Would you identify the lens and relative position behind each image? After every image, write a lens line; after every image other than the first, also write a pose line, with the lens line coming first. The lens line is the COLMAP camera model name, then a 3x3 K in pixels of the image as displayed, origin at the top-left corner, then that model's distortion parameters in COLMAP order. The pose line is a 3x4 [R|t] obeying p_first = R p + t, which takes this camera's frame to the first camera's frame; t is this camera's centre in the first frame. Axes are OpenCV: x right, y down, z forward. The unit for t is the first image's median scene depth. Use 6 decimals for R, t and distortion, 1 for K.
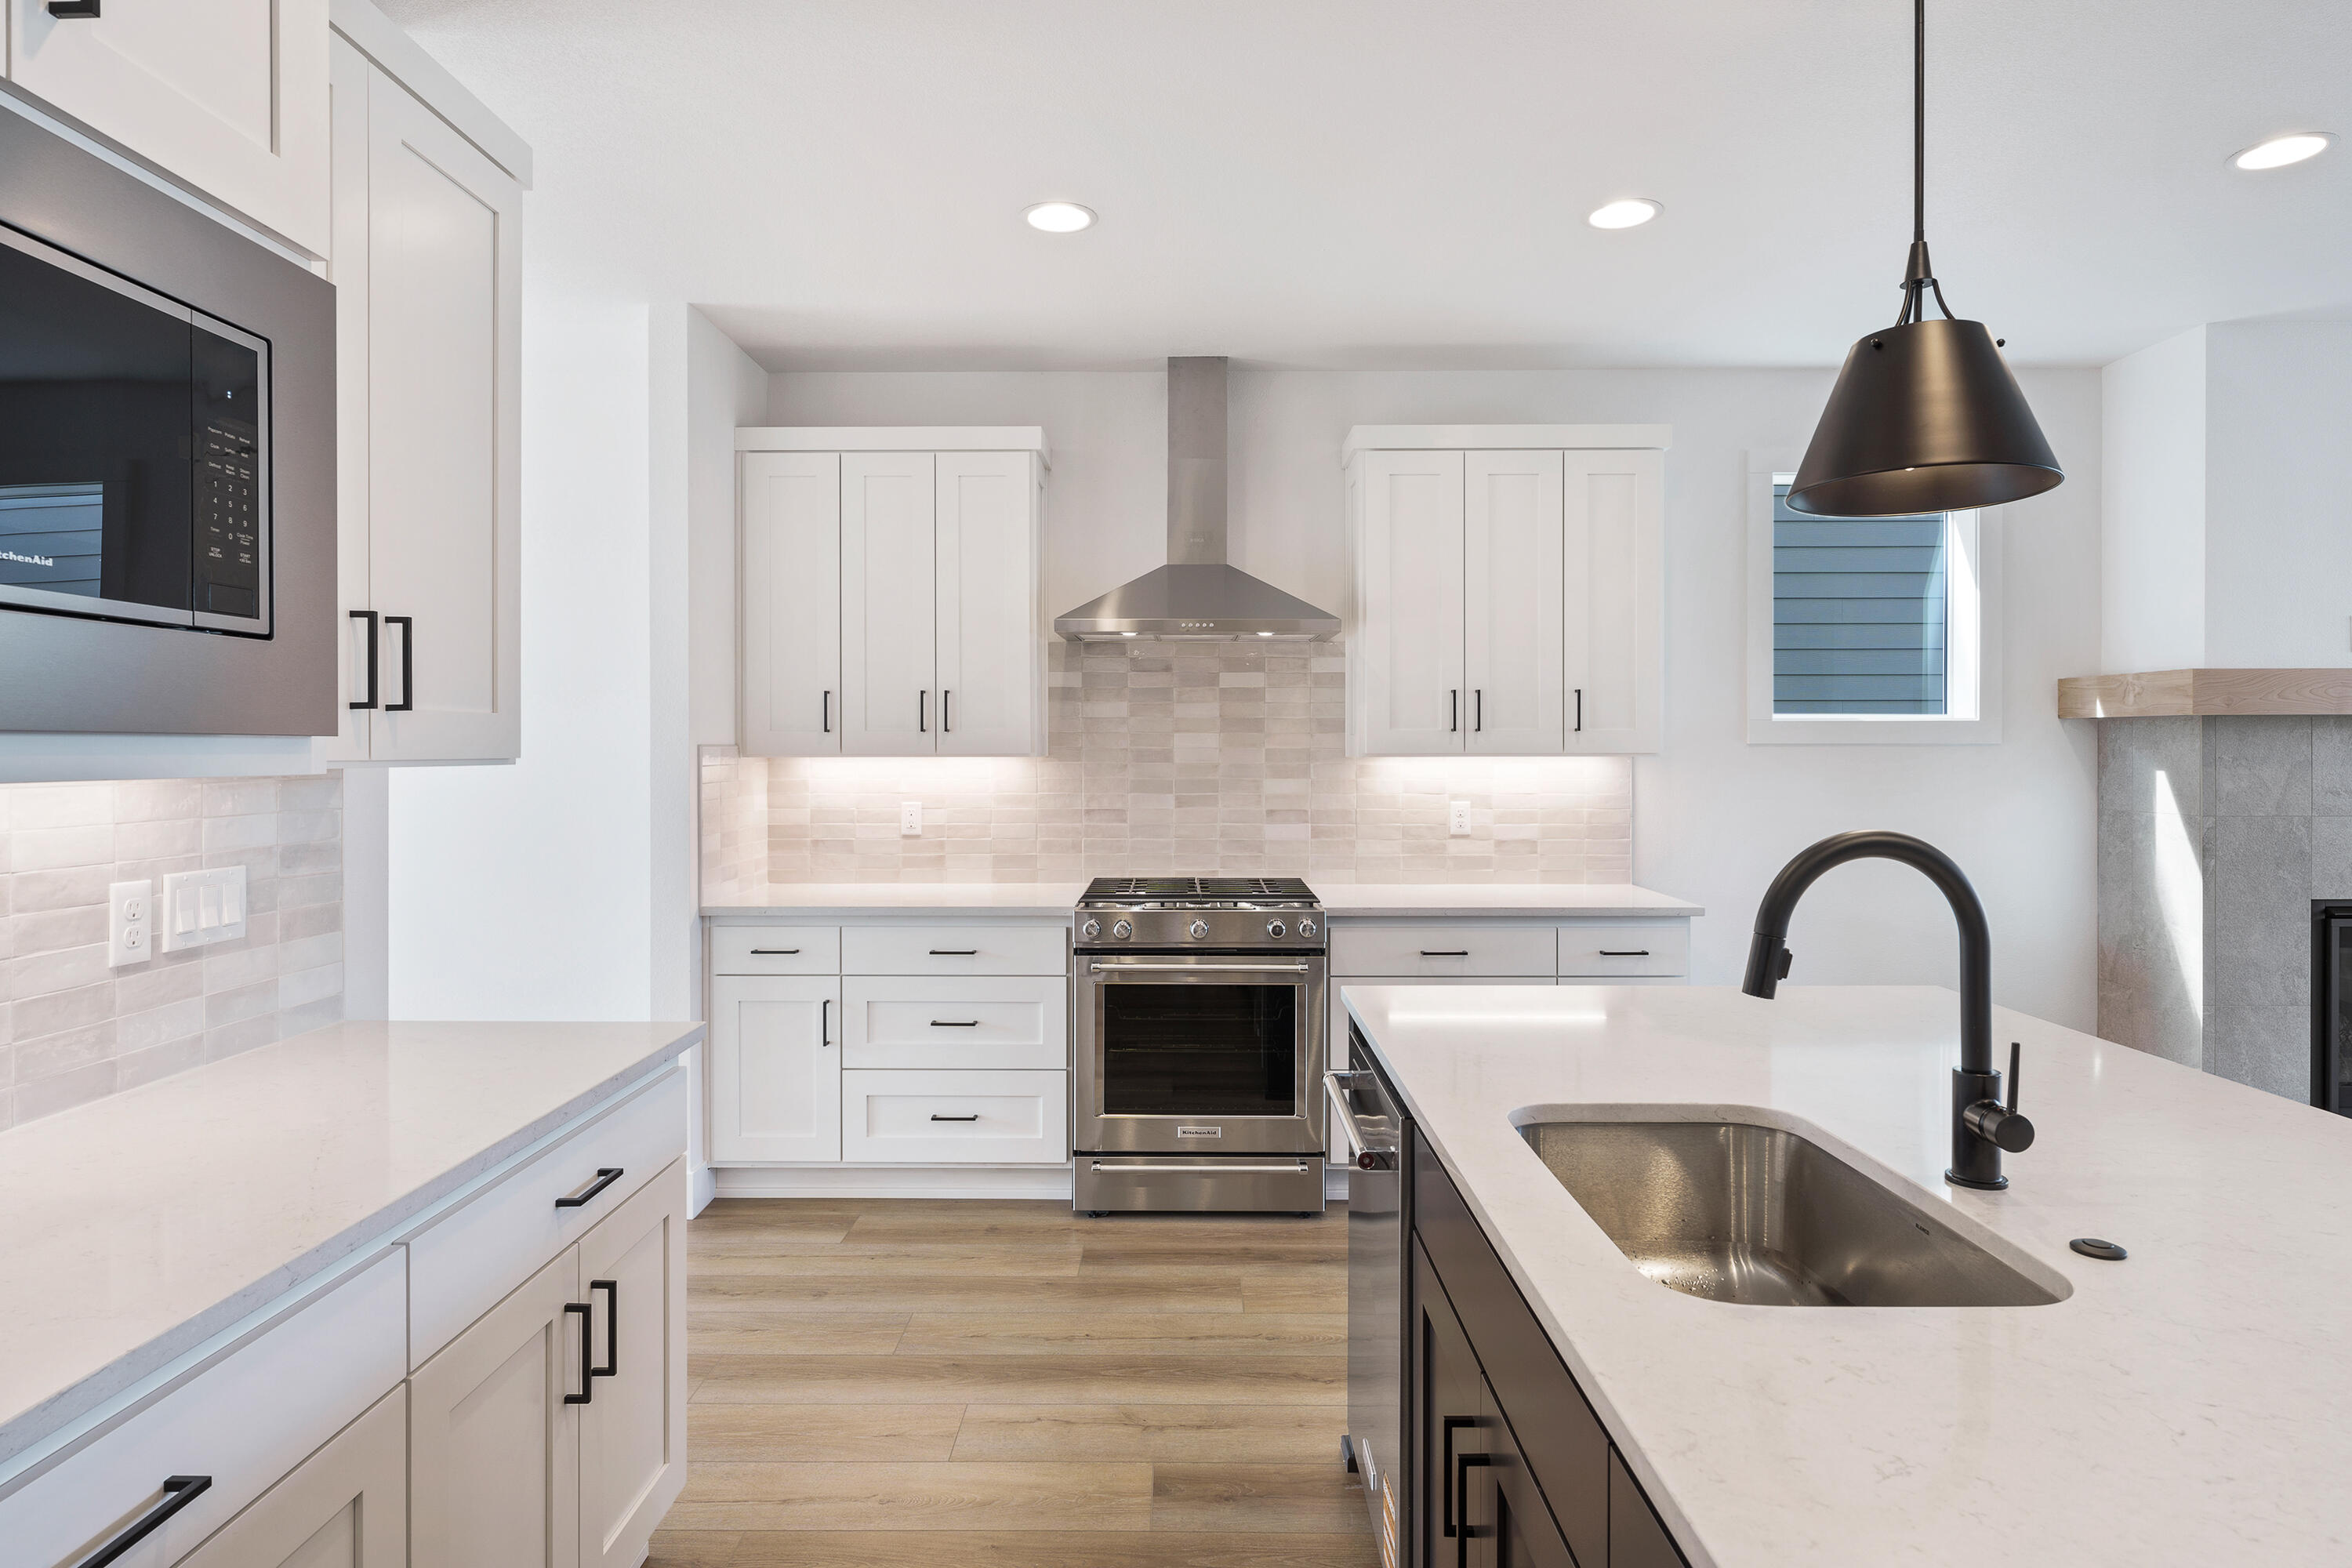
lens RADIAL K [[1309.0, 0, 1172.9], [0, 1309.0, 750.5], [0, 0, 1]] dist [-0.004115, 0.000716]
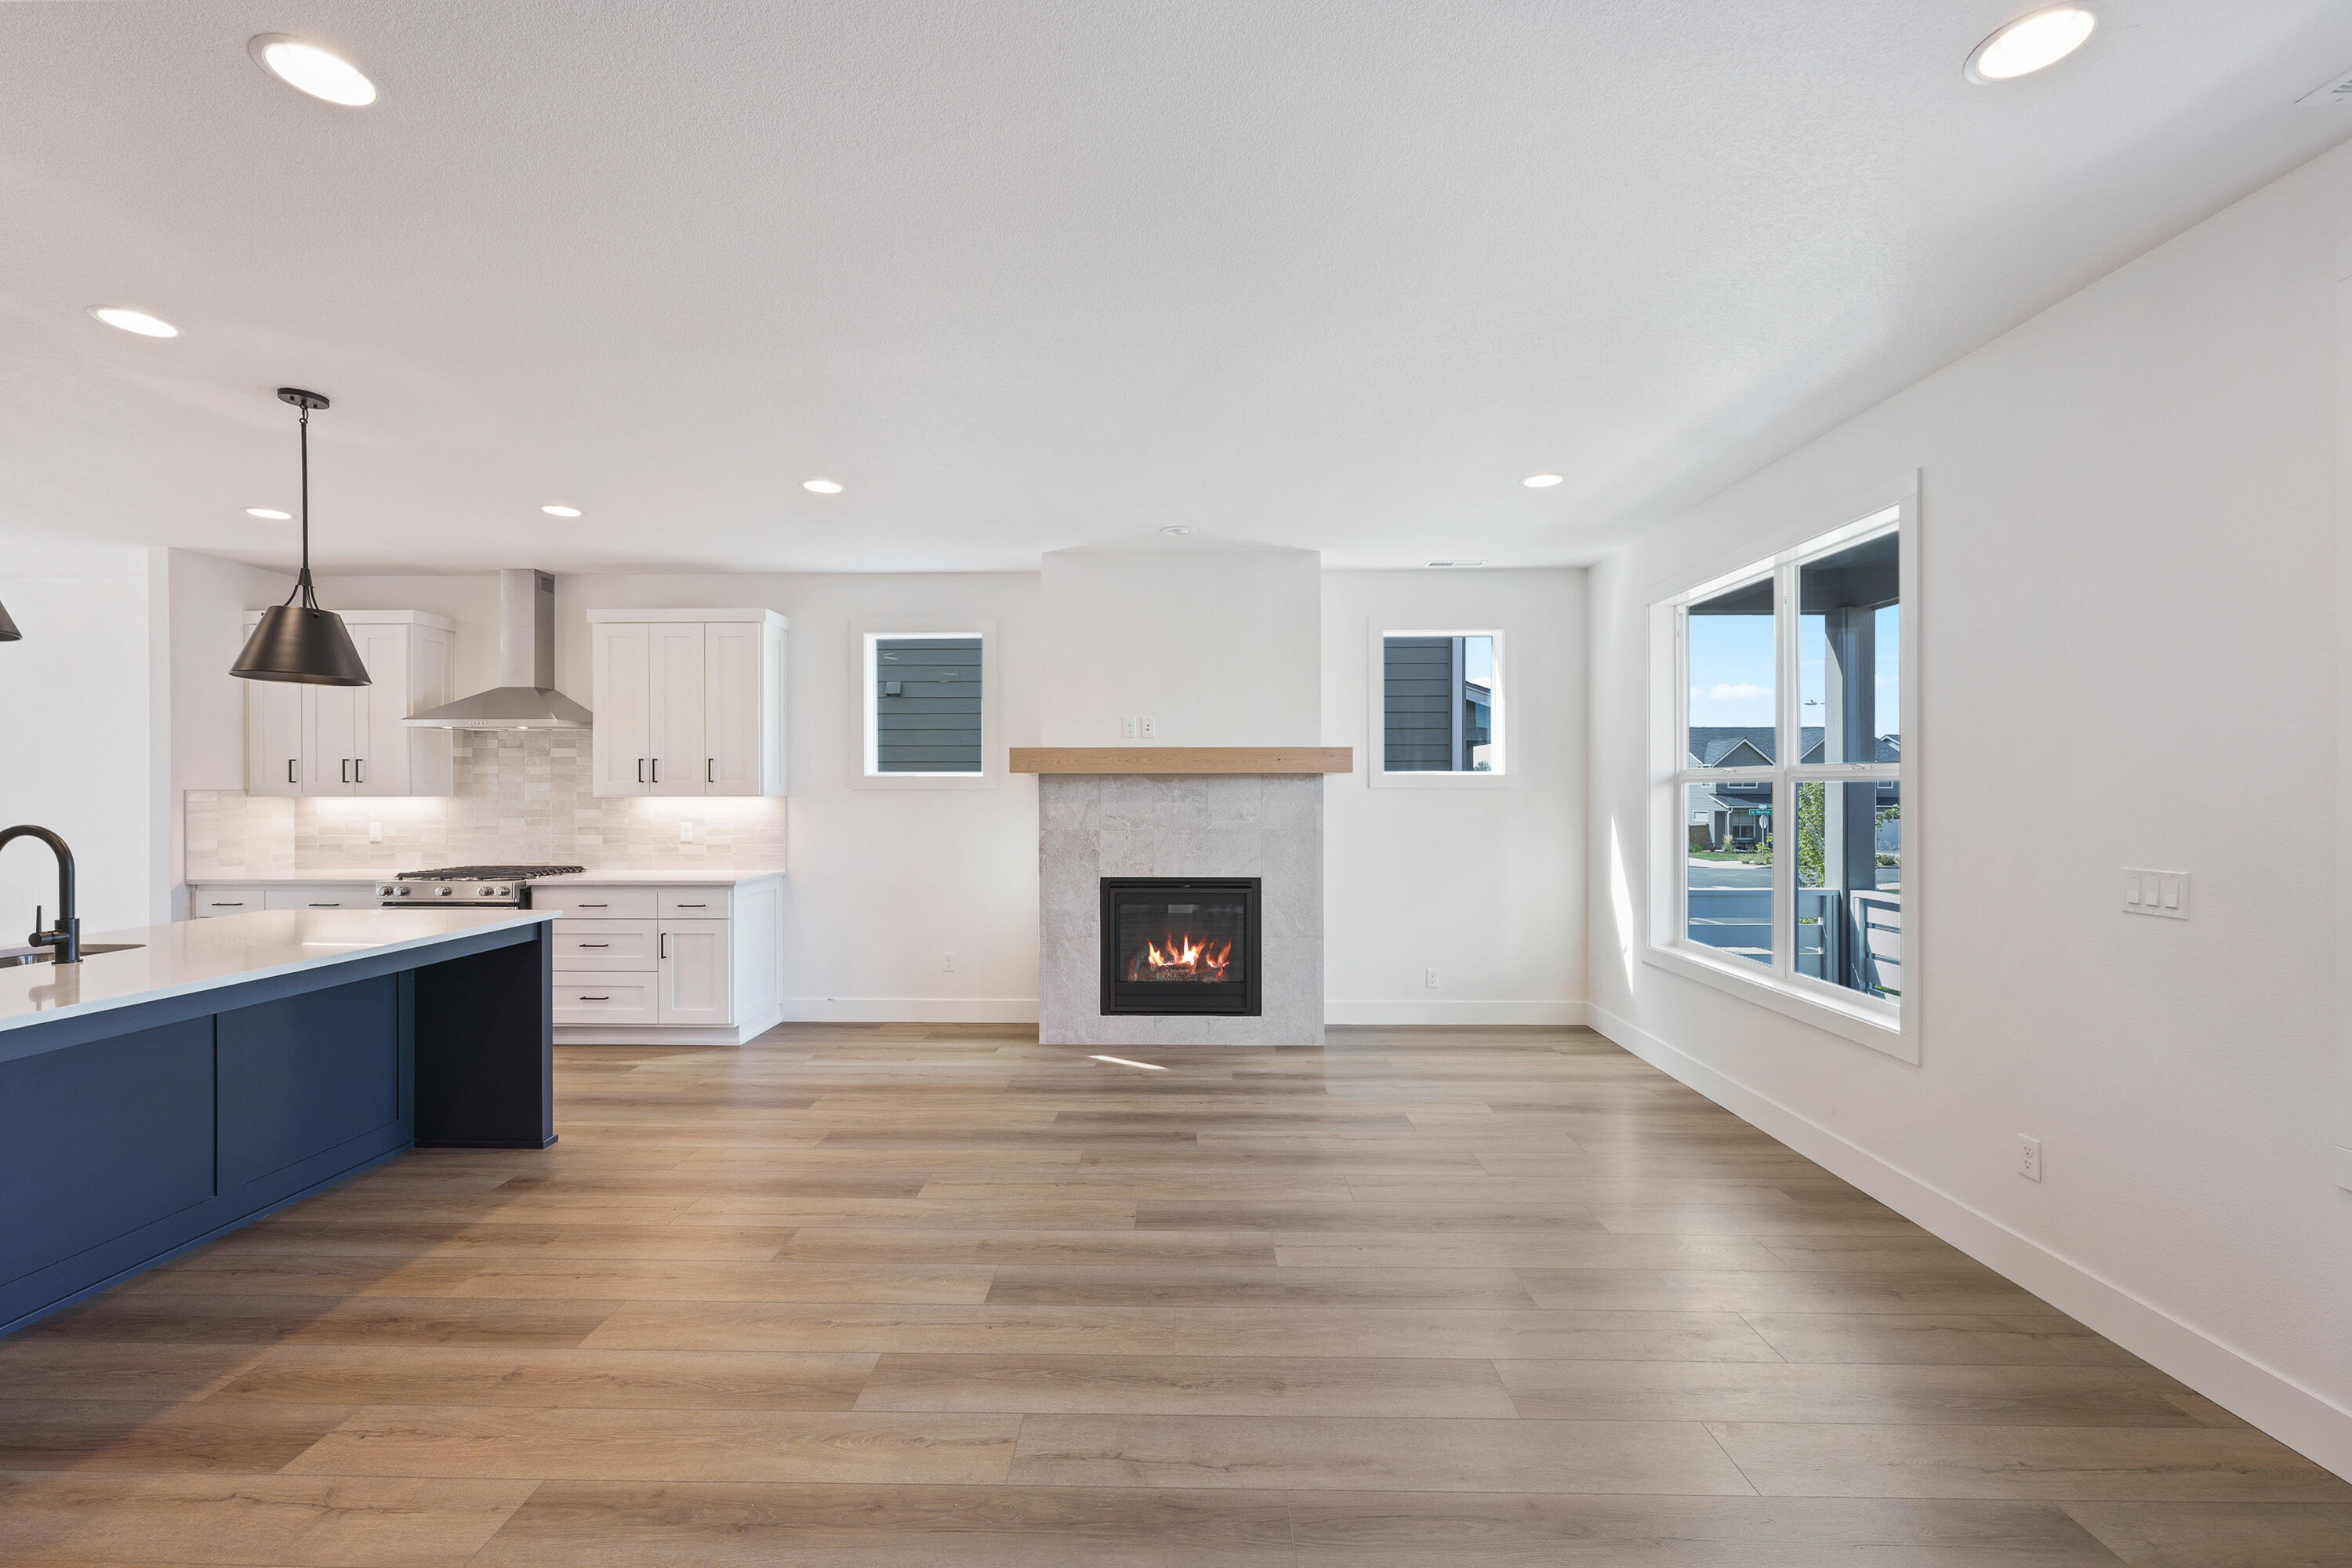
lens RADIAL K [[957.3, 0, 1171.9], [0, 957.3, 792.0], [0, 0, 1]] dist [-0.002595, 0.000690]
pose [[0.999952, 0.000177, -0.009835, 0.938034], [-0.000185, 1.000000, -0.000860, -0.000443], [0.009834, 0.000862, 0.999951, -0.283628]]
